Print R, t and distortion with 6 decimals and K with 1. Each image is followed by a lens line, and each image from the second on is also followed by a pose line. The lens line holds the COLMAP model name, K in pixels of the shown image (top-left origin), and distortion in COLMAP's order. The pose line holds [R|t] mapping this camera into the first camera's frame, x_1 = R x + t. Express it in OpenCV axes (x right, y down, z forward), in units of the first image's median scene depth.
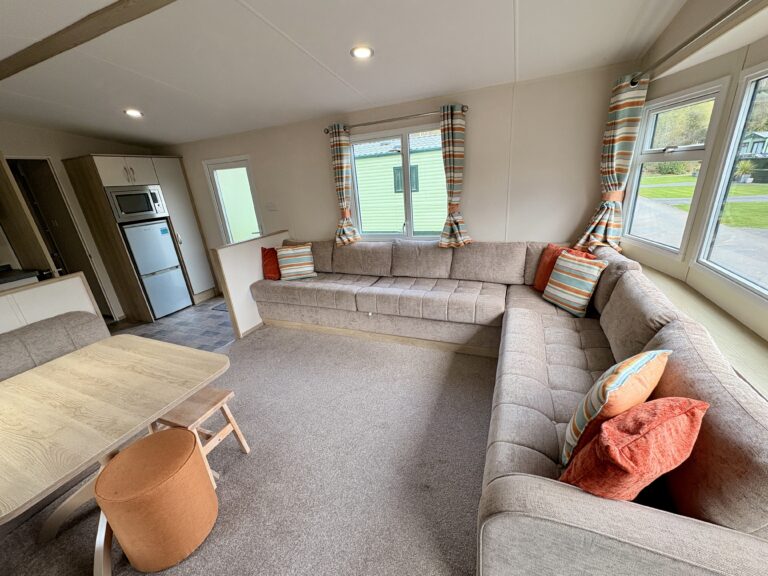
lens RADIAL K [[304.3, 0, 384.0], [0, 304.3, 288.0], [0, 0, 1]] dist [-0.000396, -0.000055]
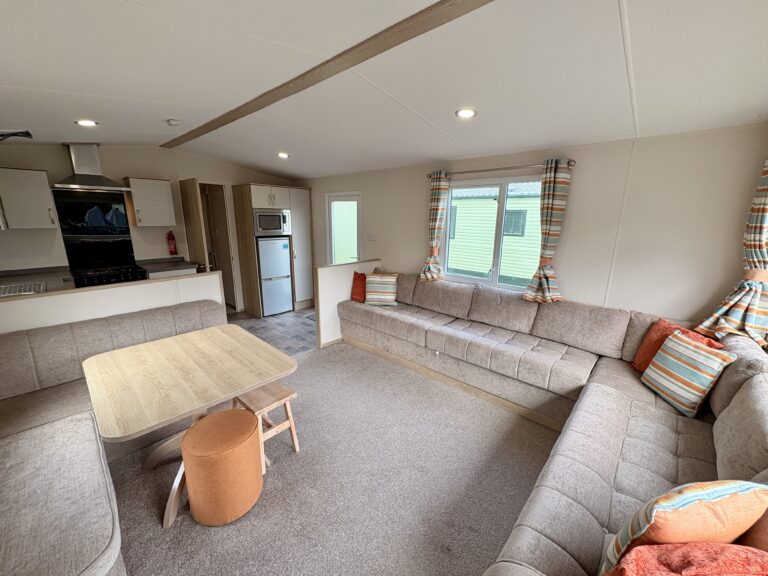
lens RADIAL K [[304.3, 0, 384.0], [0, 304.3, 288.0], [0, 0, 1]] dist [-0.000396, -0.000055]
pose [[0.938671, 0.163190, -0.303752, 0.059360], [-0.193829, 0.978286, -0.073398, -0.015905], [0.285179, 0.127773, 0.949920, -0.028192]]
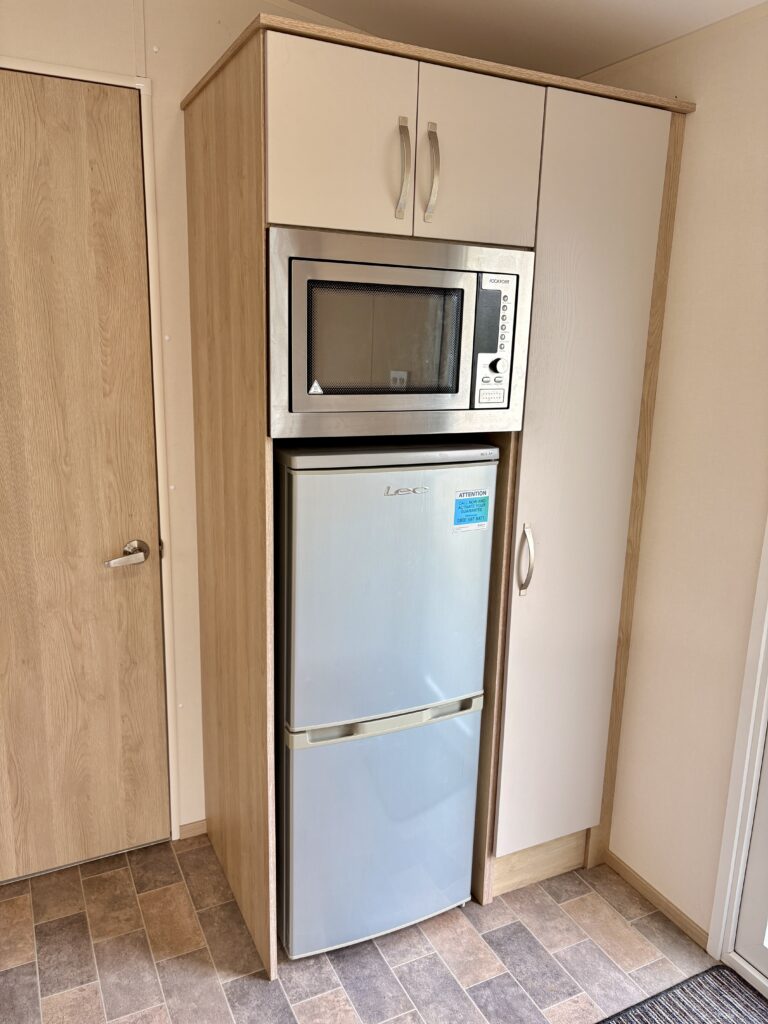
lens RADIAL K [[781.6, 0, 381.5], [0, 781.6, 531.2], [0, 0, 1]] dist [0.006110, 0.004926]
pose [[0.758240, 0.243769, -0.604688, -0.676231], [-0.299203, 0.954142, 0.009463, -0.229048], [0.579266, 0.173749, 0.796406, 0.851955]]
